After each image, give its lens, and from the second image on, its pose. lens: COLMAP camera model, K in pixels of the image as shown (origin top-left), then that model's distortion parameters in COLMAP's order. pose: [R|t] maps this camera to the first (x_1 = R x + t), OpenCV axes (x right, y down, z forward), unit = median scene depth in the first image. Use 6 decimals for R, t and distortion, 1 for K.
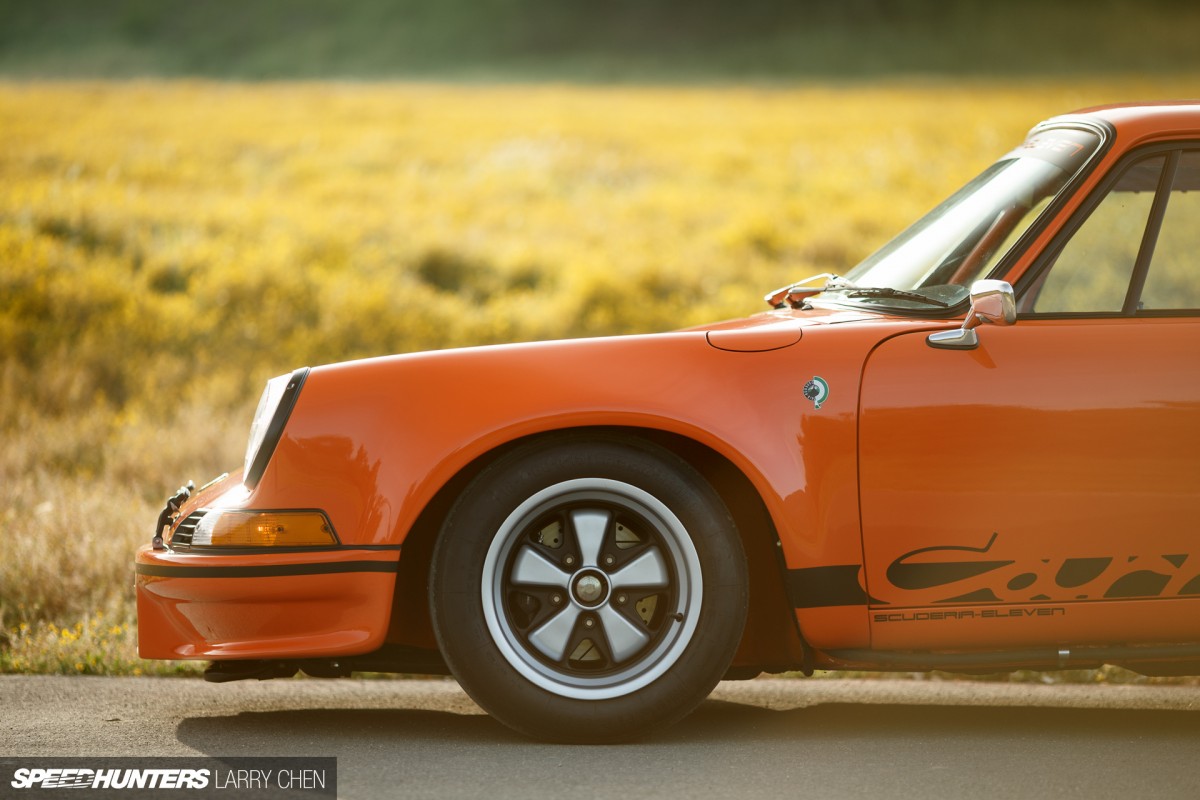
lens RADIAL K [[4790.1, 0, 600.0], [0, 4790.1, 400.0], [0, 0, 1]] dist [0.174072, 1.133107]
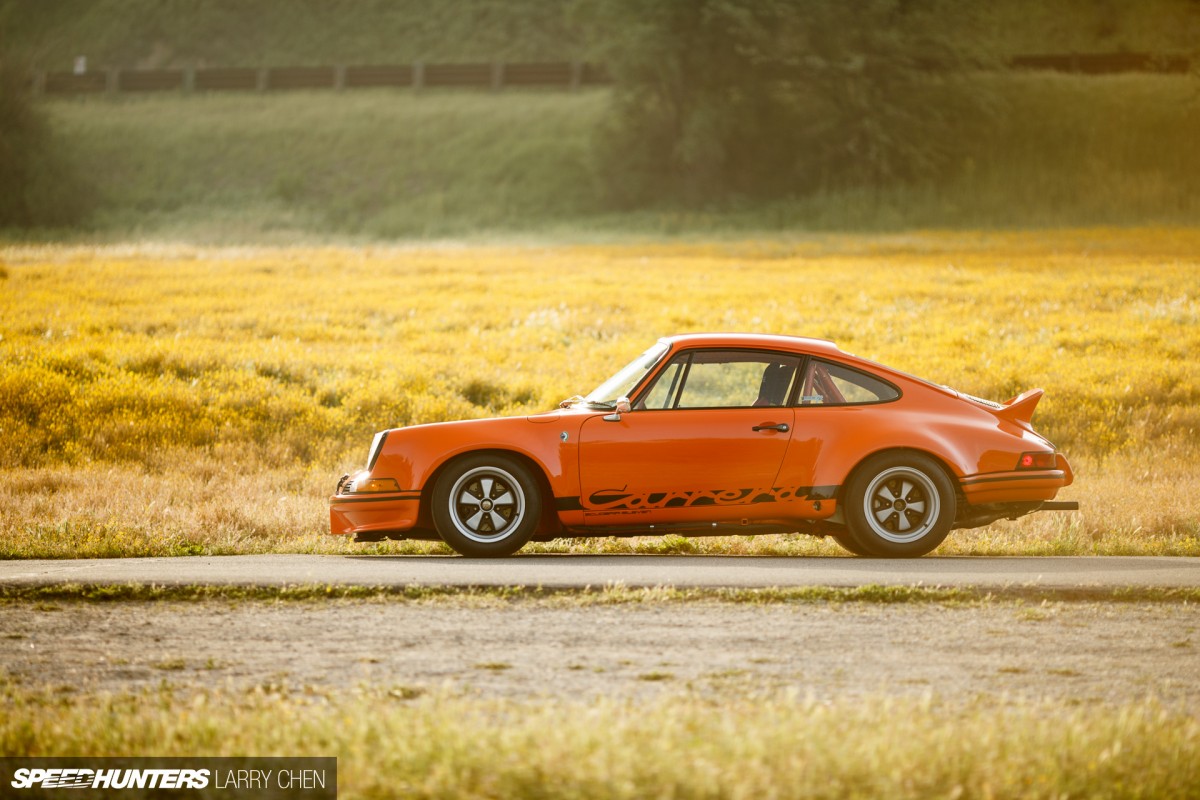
lens RADIAL K [[4790.1, 0, 600.0], [0, 4790.1, 400.0], [0, 0, 1]] dist [0.174072, 1.133107]
pose [[0.999579, -0.008231, -0.027837, 0.145851], [0.007566, 0.999685, -0.023934, 0.045167], [0.028025, 0.023713, 0.999326, -1.873951]]
